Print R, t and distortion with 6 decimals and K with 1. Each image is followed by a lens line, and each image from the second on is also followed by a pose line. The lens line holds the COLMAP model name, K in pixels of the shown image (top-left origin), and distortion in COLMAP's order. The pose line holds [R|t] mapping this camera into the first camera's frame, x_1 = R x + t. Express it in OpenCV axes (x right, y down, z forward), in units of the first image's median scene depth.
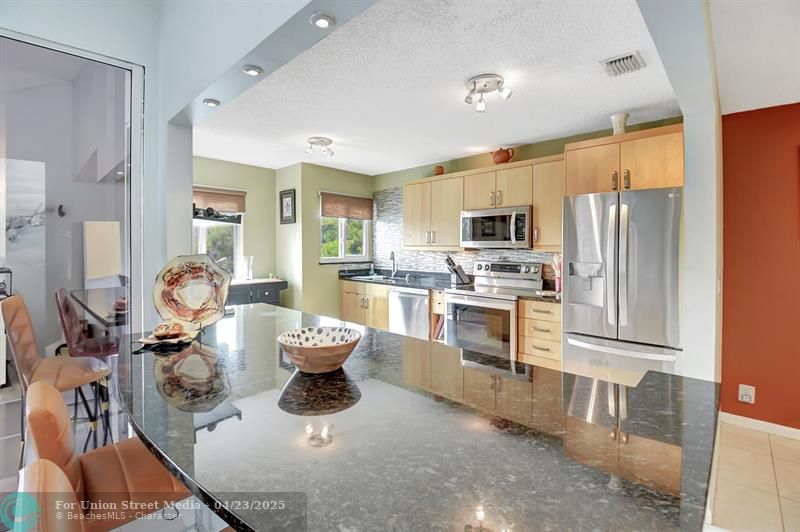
lens RADIAL K [[357.6, 0, 391.3], [0, 357.6, 247.9], [0, 0, 1]] dist [-0.012190, -0.000076]
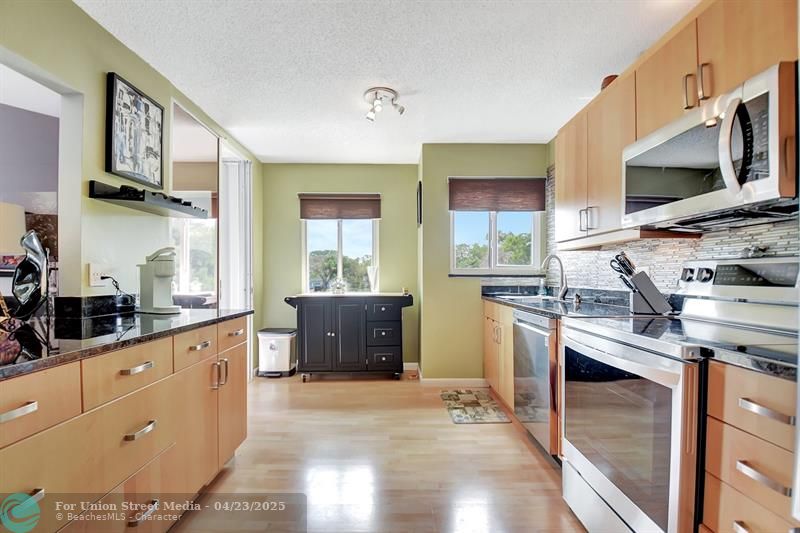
lens RADIAL K [[364.4, 0, 399.3], [0, 364.4, 279.4], [0, 0, 1]] dist [0.034928, -0.041080]
pose [[0.693927, 0.003855, -0.720035, 0.282887], [-0.000863, 0.999989, 0.004522, 0.050713], [0.720045, -0.002517, 0.693923, 0.406155]]
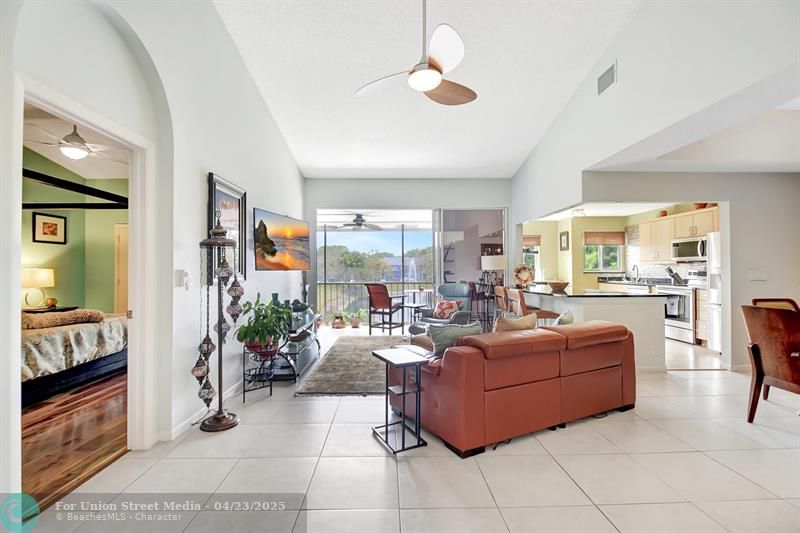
lens RADIAL K [[363.4, 0, 392.4], [0, 363.4, 269.5], [0, 0, 1]] dist [0.035189, -0.020339]
pose [[0.711008, -0.005177, -0.703165, 0.403342], [0.003774, 0.999987, -0.003547, 0.032491], [0.703174, -0.000132, 0.711018, -0.953343]]
